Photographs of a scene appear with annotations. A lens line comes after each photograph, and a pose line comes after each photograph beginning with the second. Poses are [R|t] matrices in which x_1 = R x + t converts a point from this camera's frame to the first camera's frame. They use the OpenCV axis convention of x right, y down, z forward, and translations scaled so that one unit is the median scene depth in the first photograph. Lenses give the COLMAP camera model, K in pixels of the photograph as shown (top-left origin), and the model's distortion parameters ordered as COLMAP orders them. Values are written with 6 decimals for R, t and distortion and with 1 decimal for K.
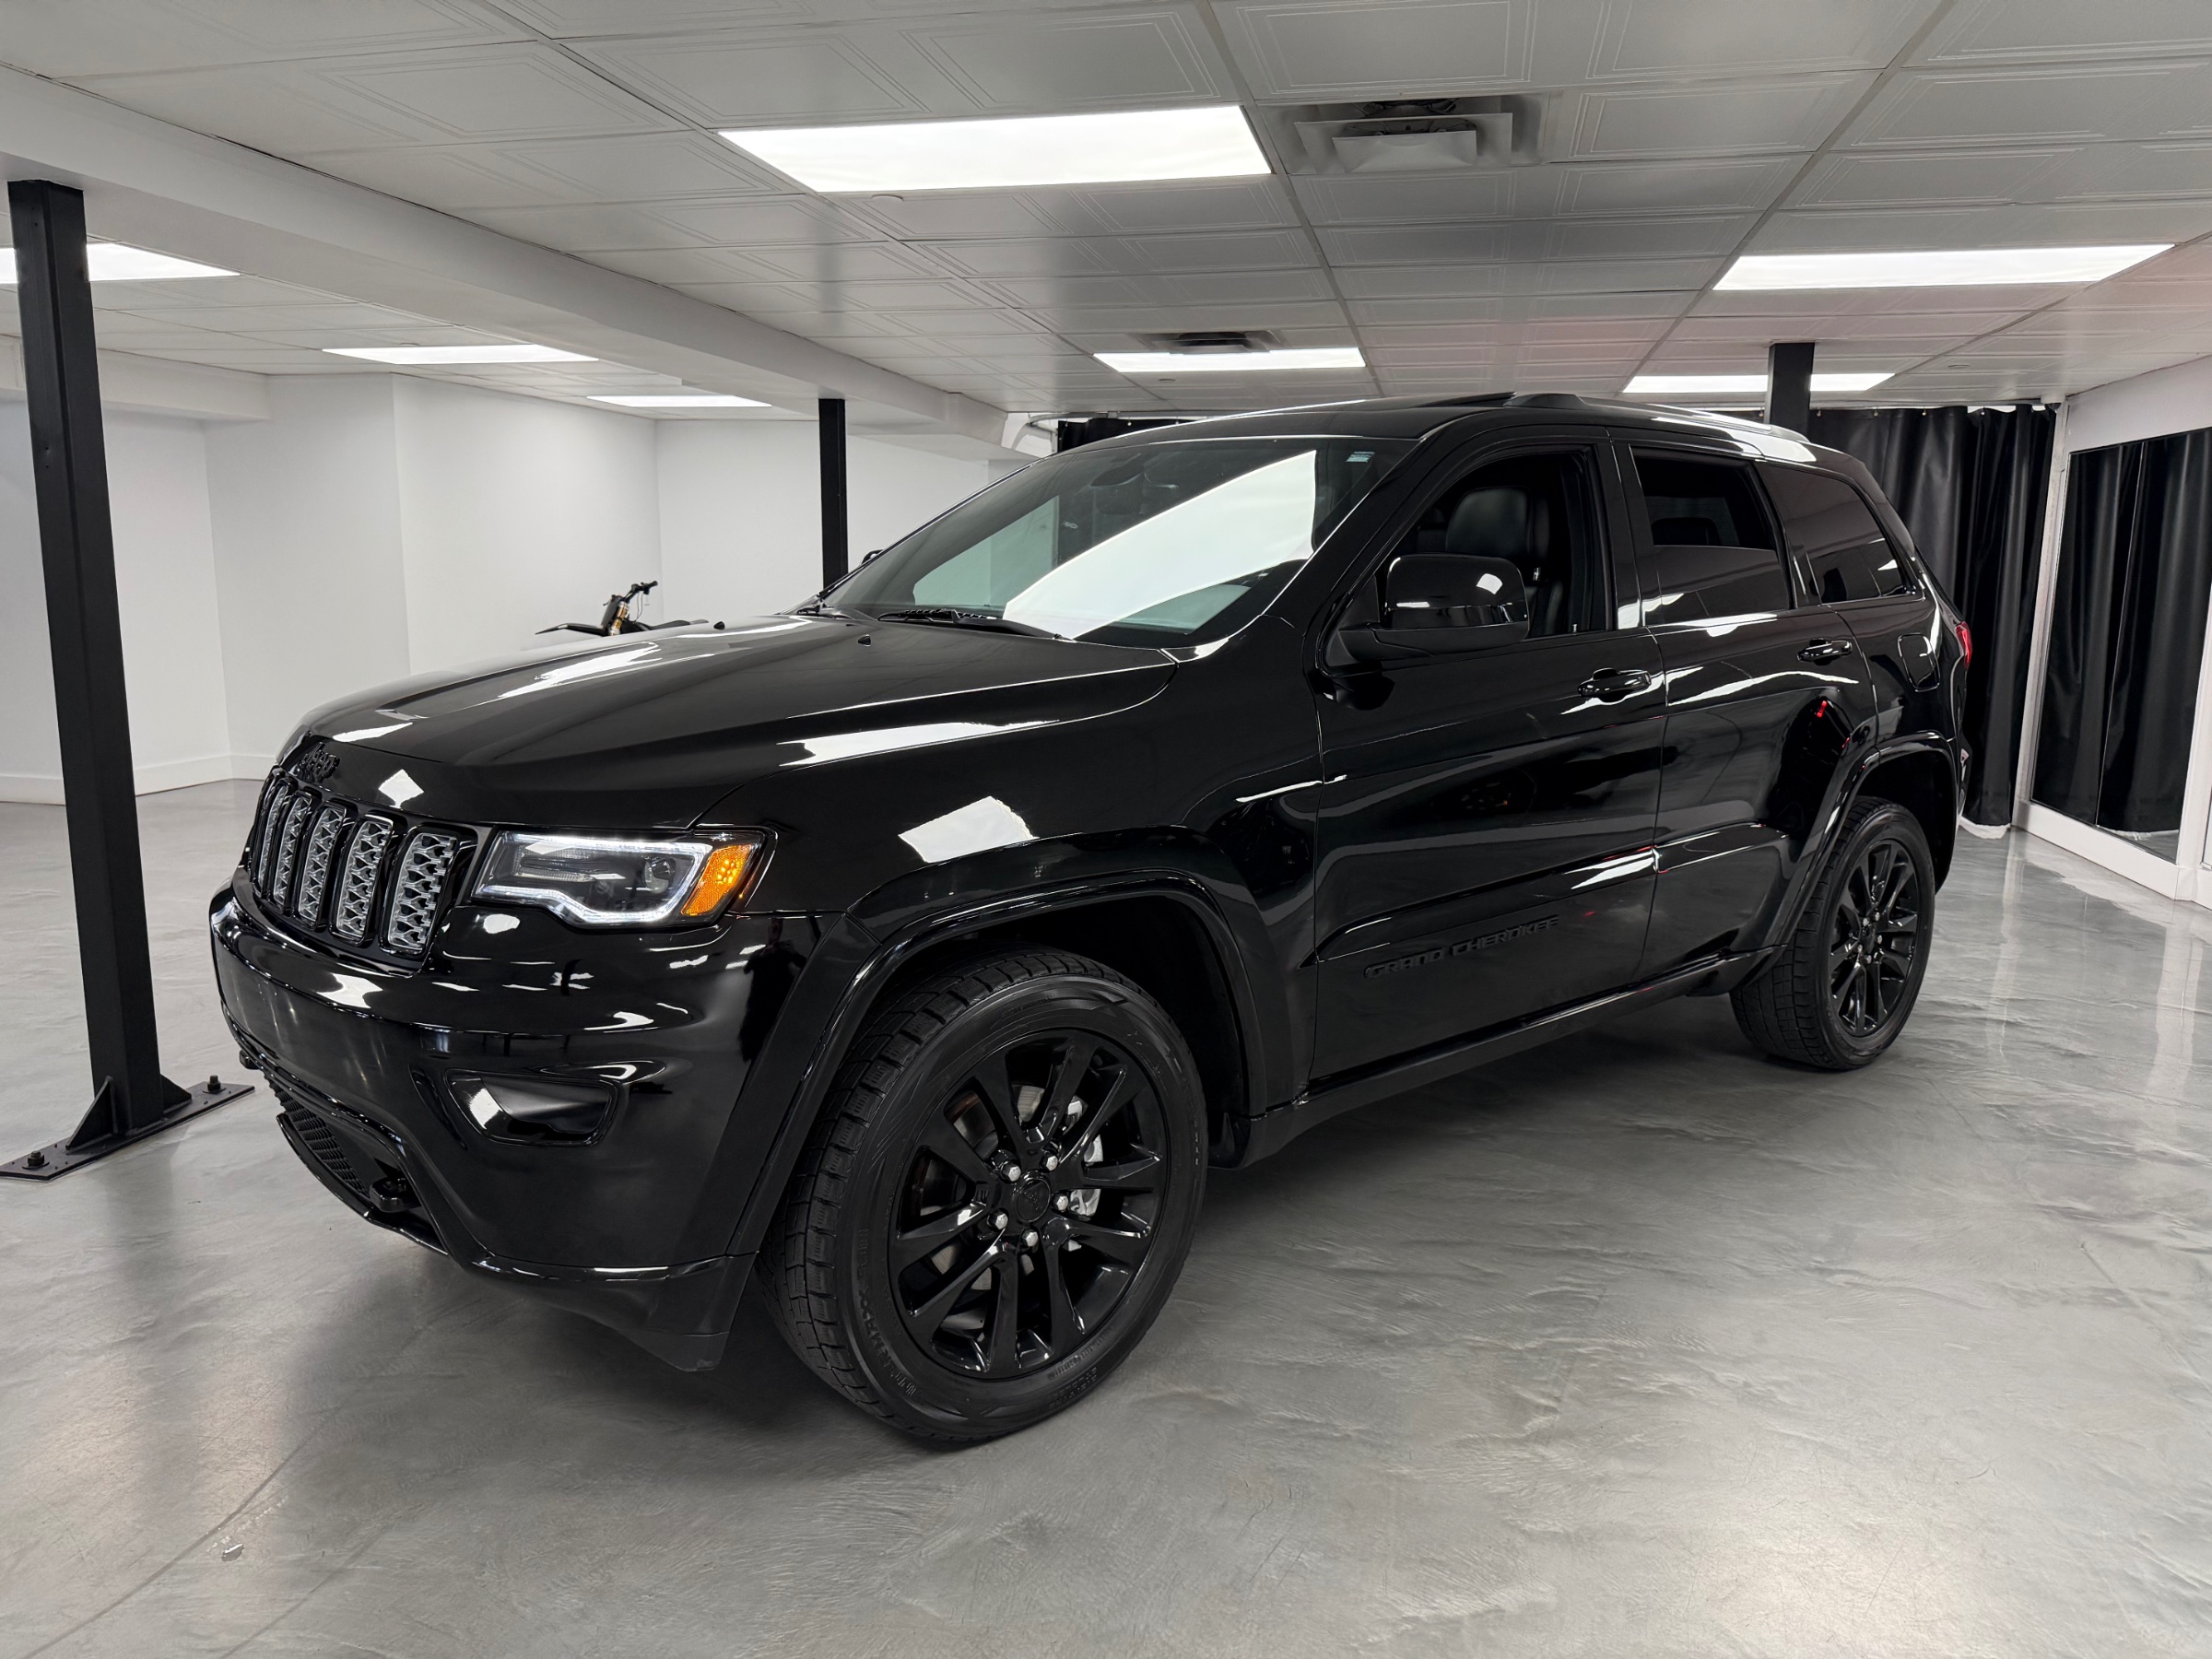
lens RADIAL K [[1578.9, 0, 1106.0], [0, 1578.9, 829.5], [0, 0, 1]] dist [-0.000537, -0.001515]
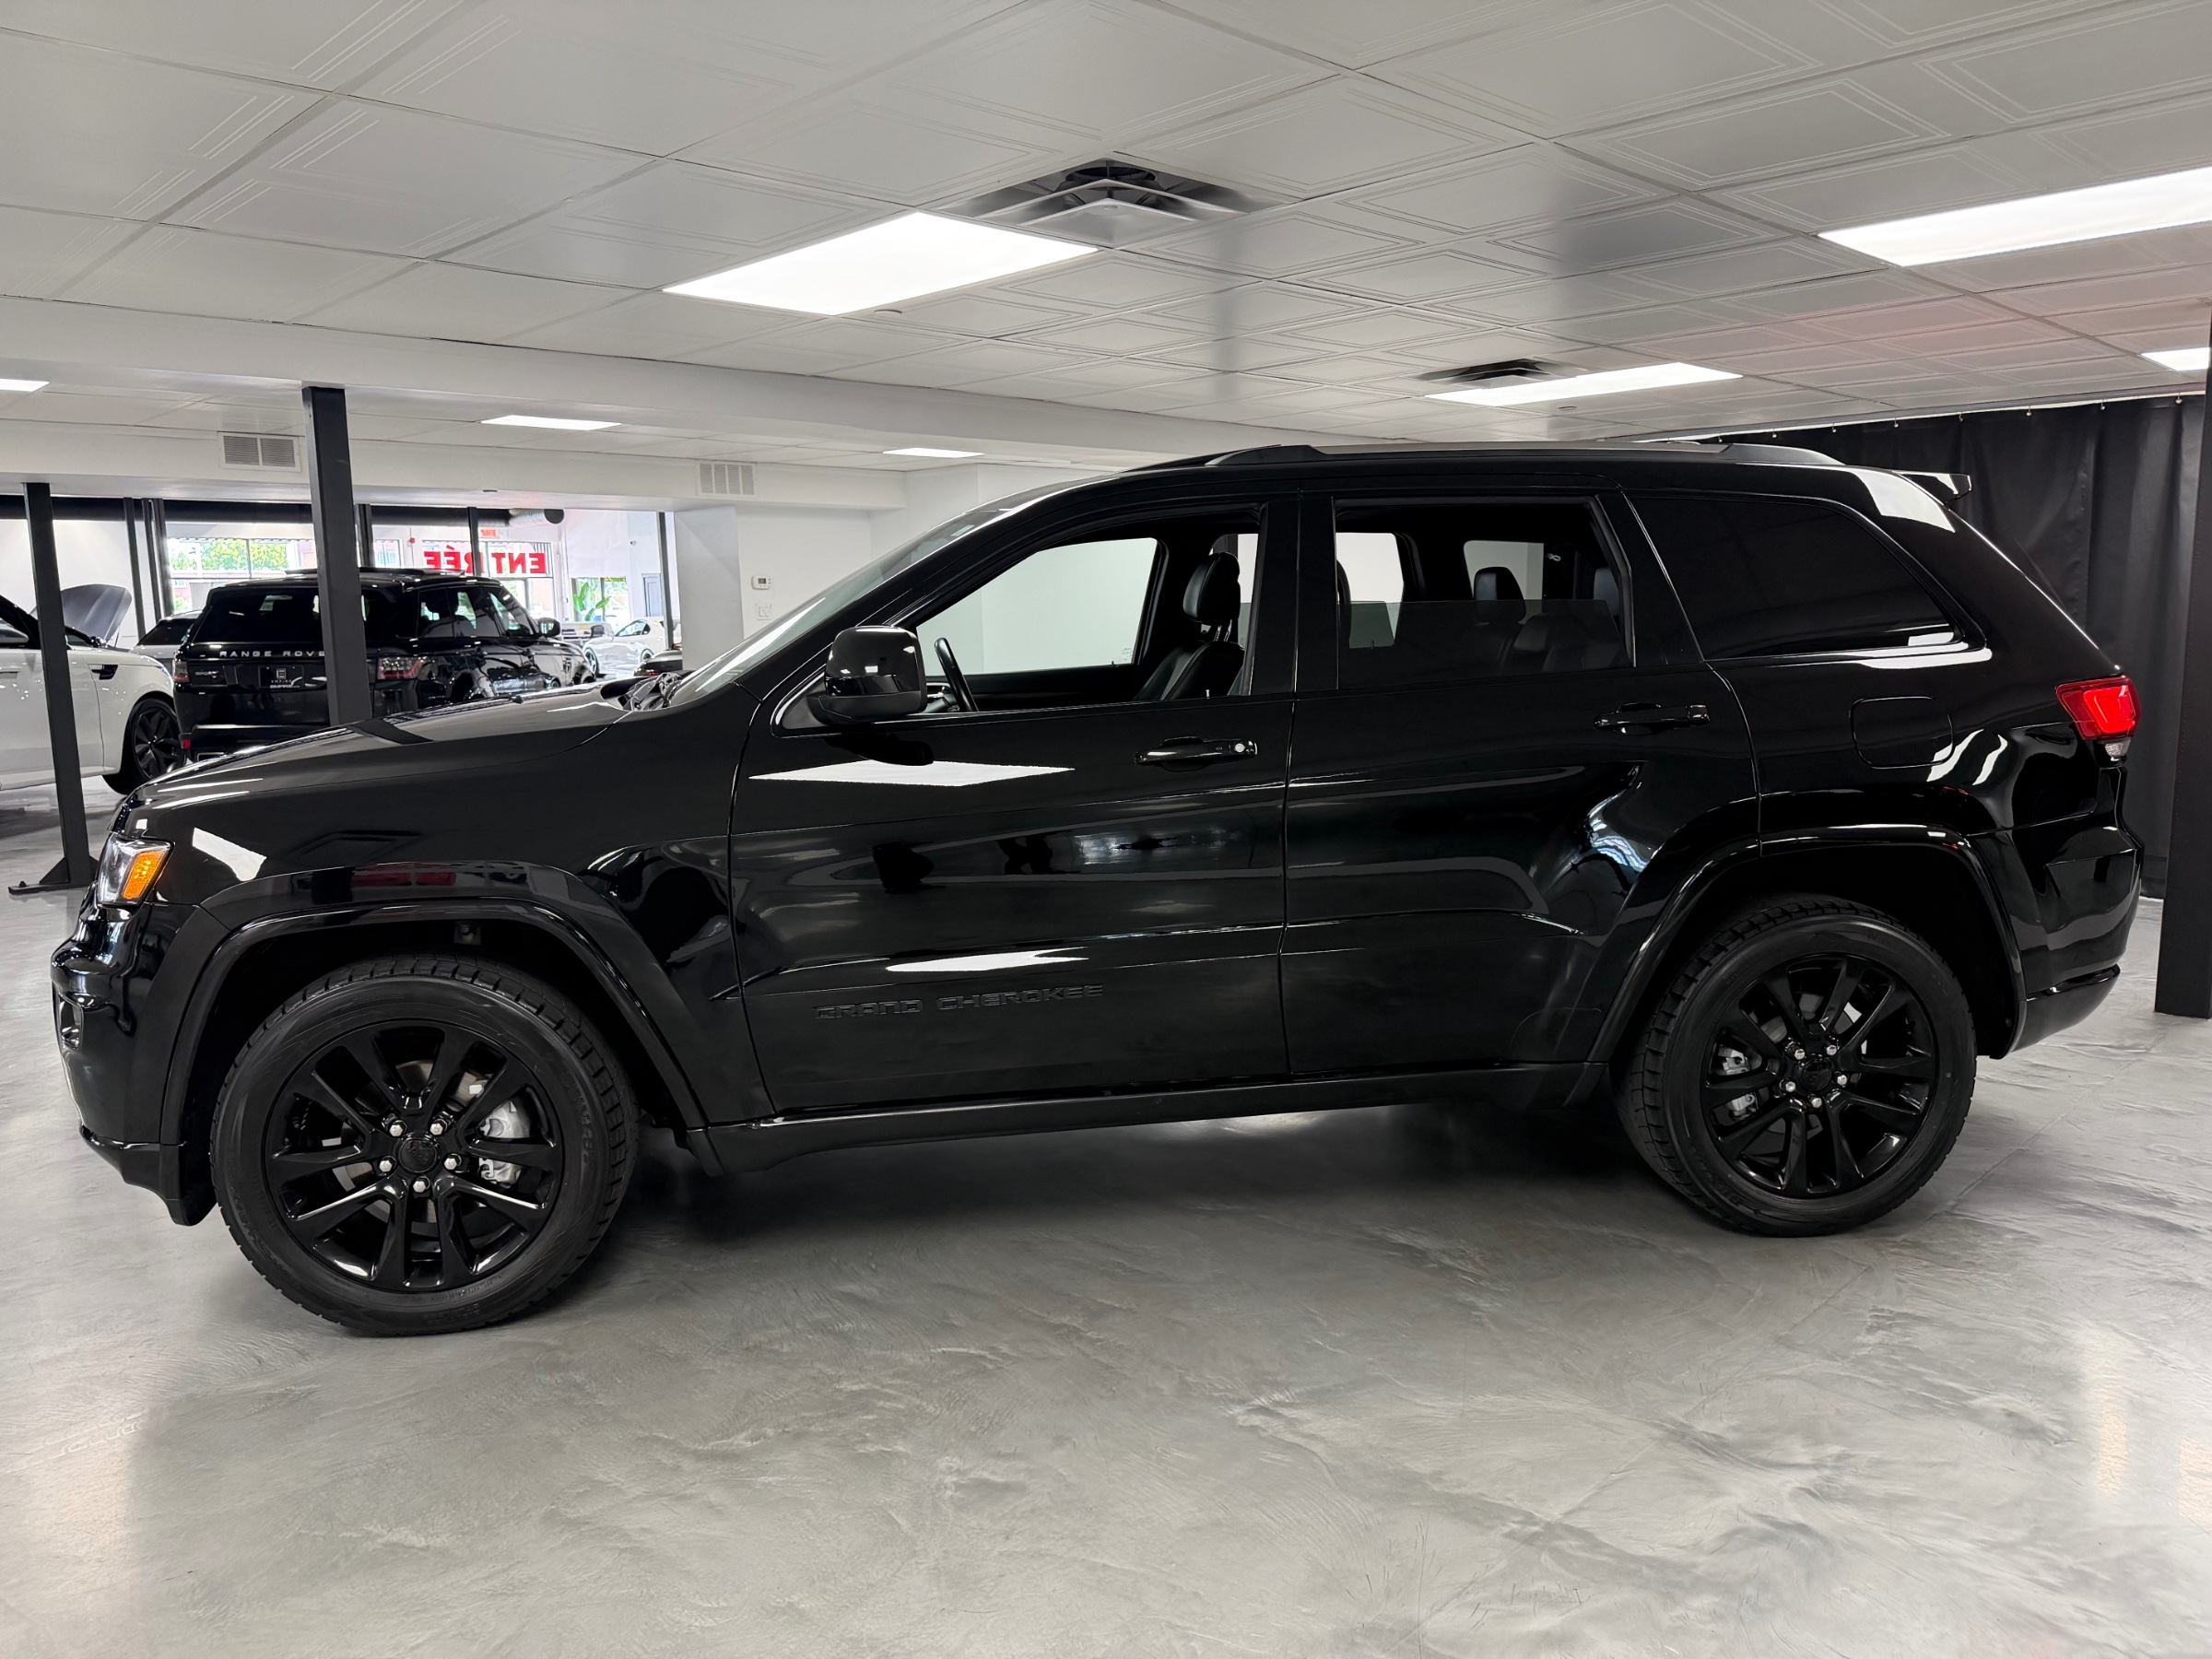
lens RADIAL K [[1571.3, 0, 1106.0], [0, 1571.3, 829.5], [0, 0, 1]] dist [0.009054, 0.000584]
pose [[0.836372, 0.050655, -0.545817, 0.655336], [-0.063515, 0.997970, -0.004709, -0.029025], [0.544470, 0.038606, 0.837891, 0.150140]]
